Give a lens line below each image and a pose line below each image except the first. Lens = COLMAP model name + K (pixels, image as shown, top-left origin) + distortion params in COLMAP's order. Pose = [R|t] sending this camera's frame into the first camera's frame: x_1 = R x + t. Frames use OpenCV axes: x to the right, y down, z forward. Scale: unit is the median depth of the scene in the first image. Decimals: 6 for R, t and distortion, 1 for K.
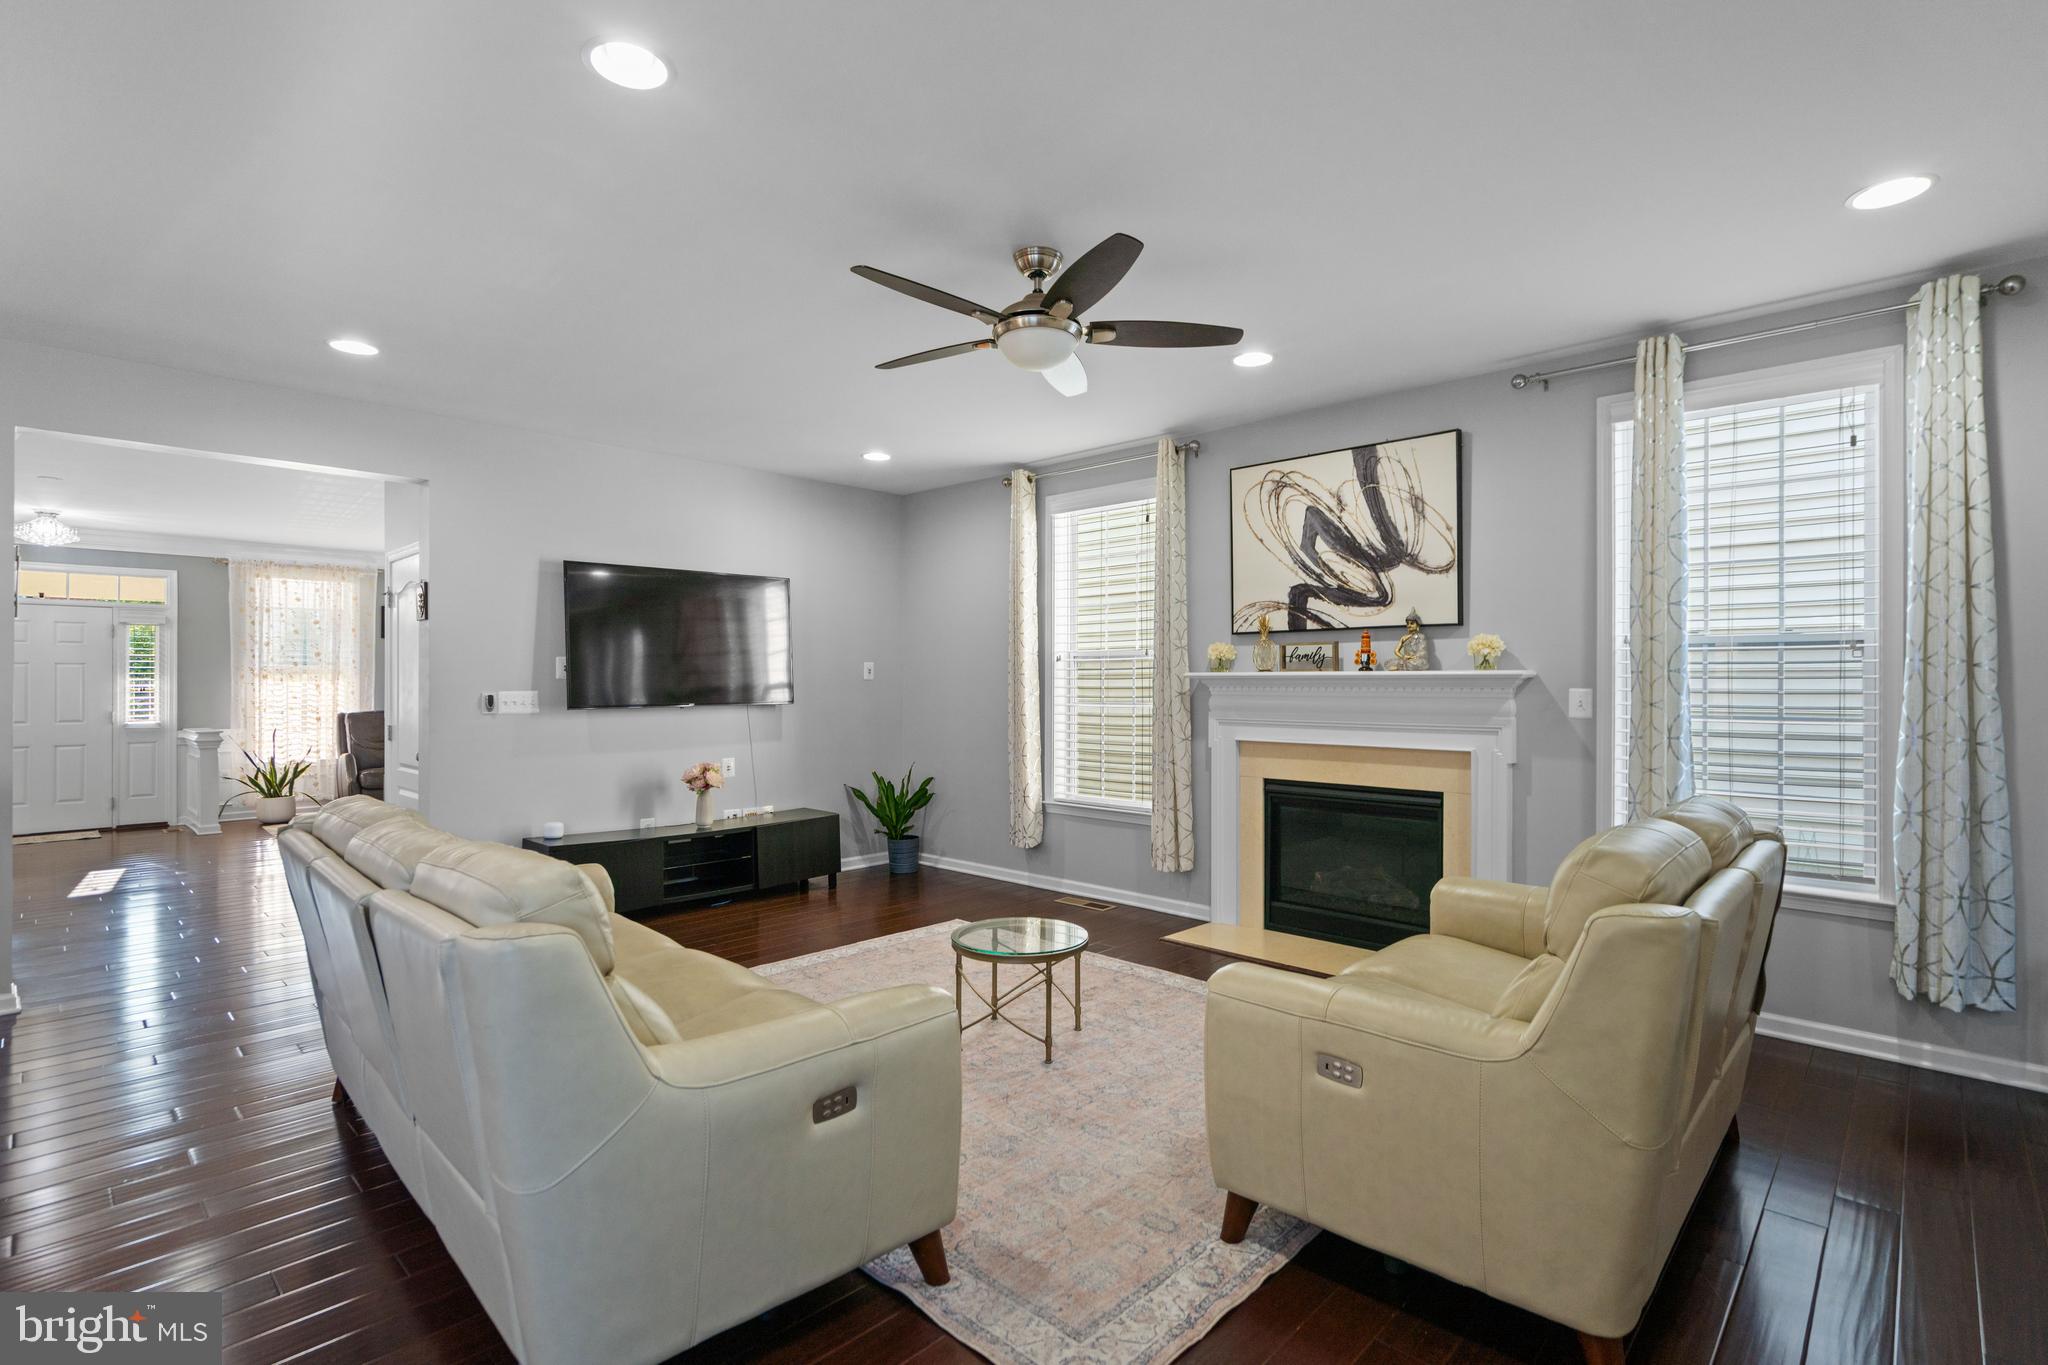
lens RADIAL K [[952.7, 0, 1033.5], [0, 952.7, 685.4], [0, 0, 1]] dist [-0.014296, -0.000271]
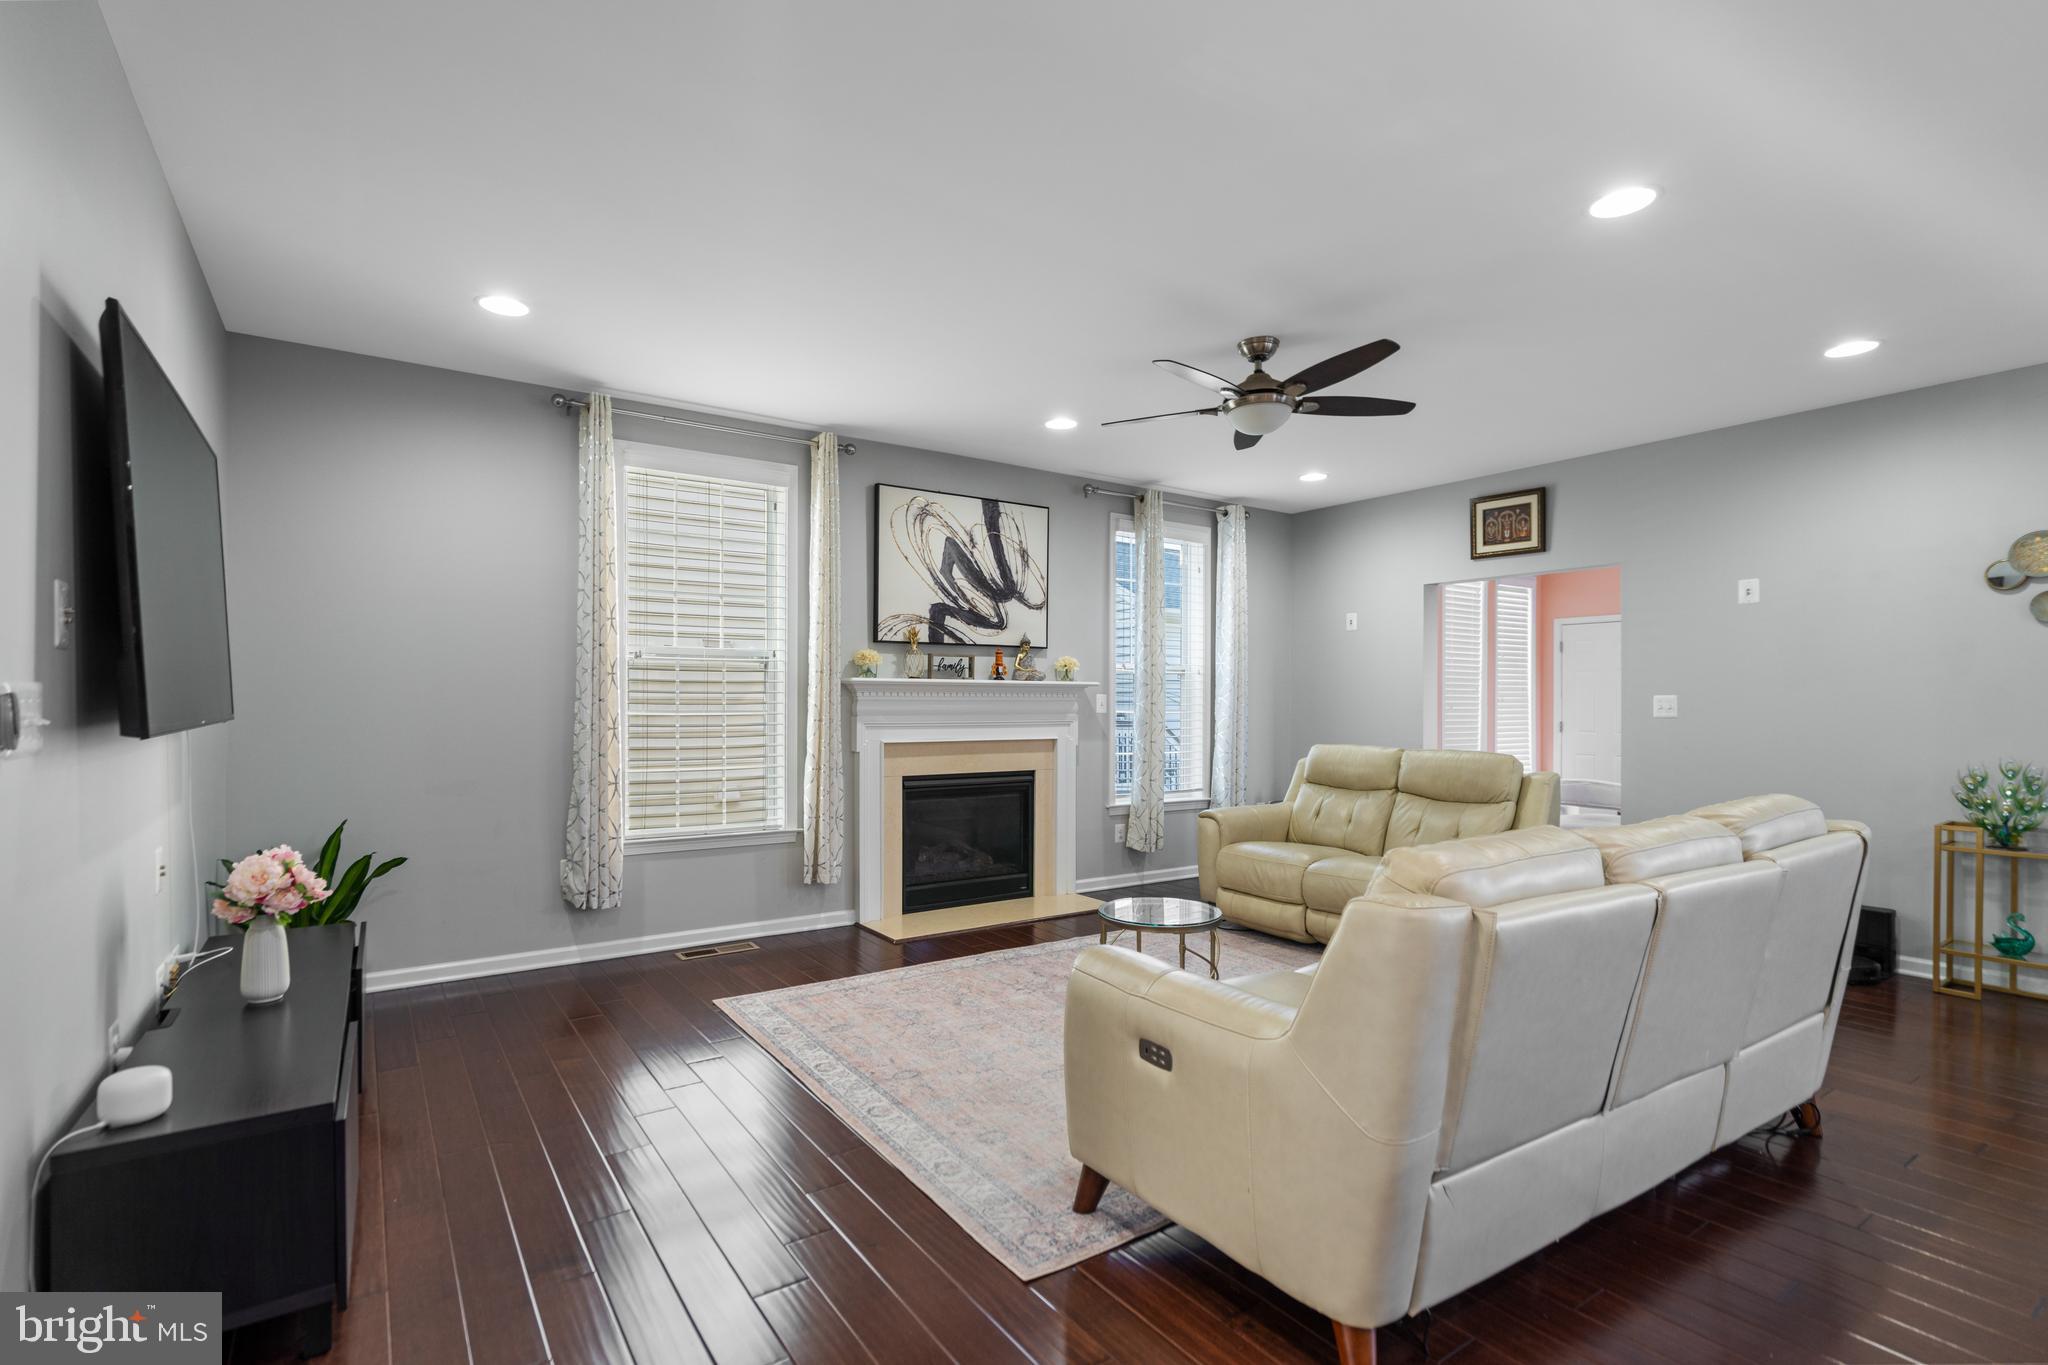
lens RADIAL K [[952.7, 0, 1029.6], [0, 952.7, 691.7], [0, 0, 1]] dist [-0.014296, -0.000271]
pose [[0.218761, 0.004475, 0.975768, -0.843972], [-0.003954, 0.999985, -0.003699, 0.004607], [-0.975770, -0.003049, 0.218776, 0.662867]]
